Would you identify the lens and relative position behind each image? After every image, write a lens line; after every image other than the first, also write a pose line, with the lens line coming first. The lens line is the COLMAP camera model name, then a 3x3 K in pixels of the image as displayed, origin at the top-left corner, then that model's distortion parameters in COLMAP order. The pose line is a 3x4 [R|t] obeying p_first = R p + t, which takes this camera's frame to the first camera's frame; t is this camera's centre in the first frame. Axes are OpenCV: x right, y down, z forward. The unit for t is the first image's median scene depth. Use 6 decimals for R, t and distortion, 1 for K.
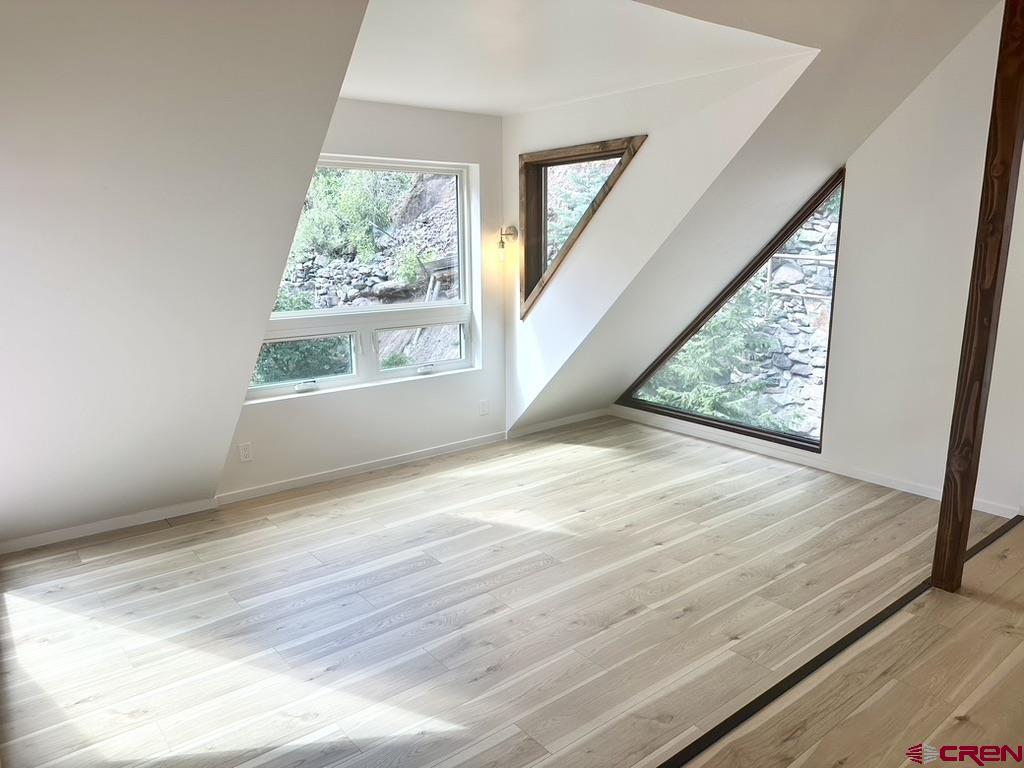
lens RADIAL K [[720.1, 0, 495.1], [0, 720.1, 391.5], [0, 0, 1]] dist [0.063000, -0.048314]
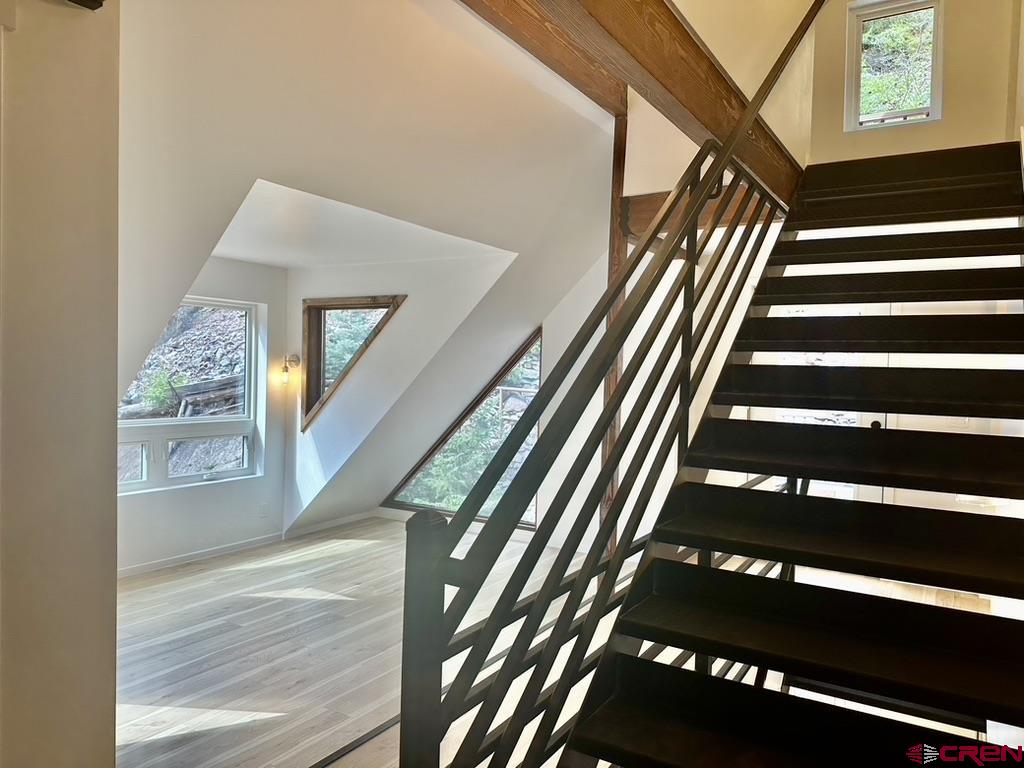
lens RADIAL K [[720.1, 0, 511.7], [0, 720.1, 383.2], [0, 0, 1]] dist [0.063000, -0.048314]
pose [[0.934762, 0.029241, 0.354069, -0.064362], [0.039067, 0.982103, -0.184247, 0.053513], [-0.353120, 0.186060, 0.916890, -0.223096]]
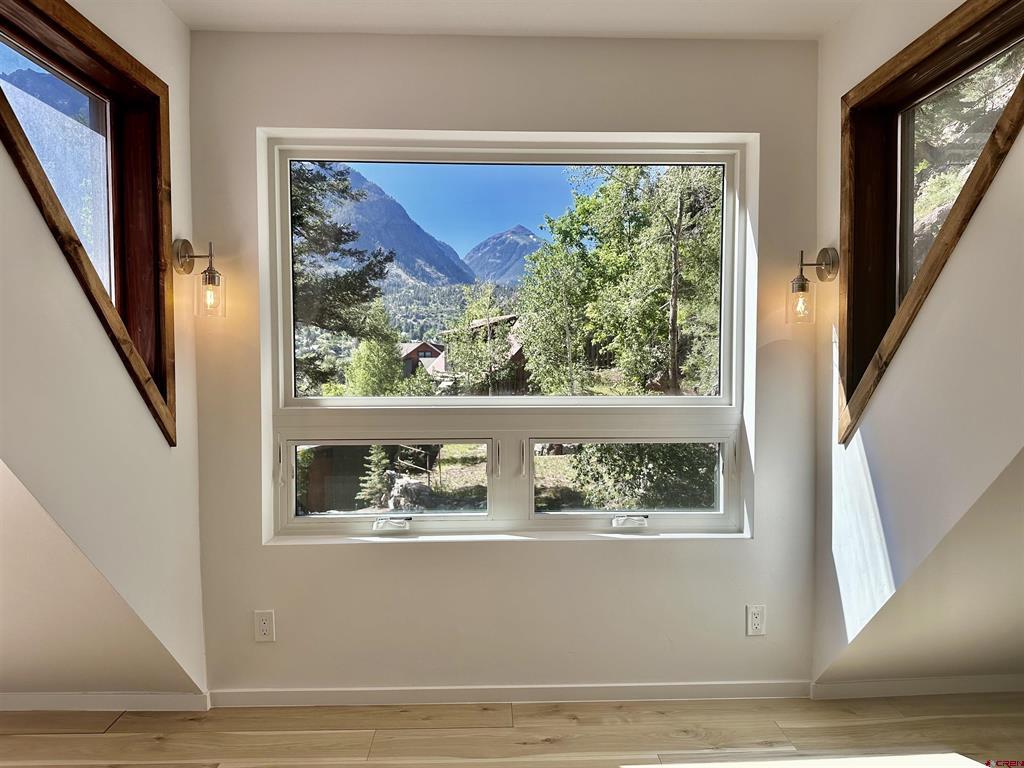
lens RADIAL K [[720.1, 0, 513.8], [0, 720.1, 383.0], [0, 0, 1]] dist [0.063000, -0.048314]
pose [[0.819147, 0.031010, -0.572745, 0.131782], [-0.128718, 0.983008, -0.130871, -0.050751], [0.558955, 0.180926, 0.809219, 0.507443]]
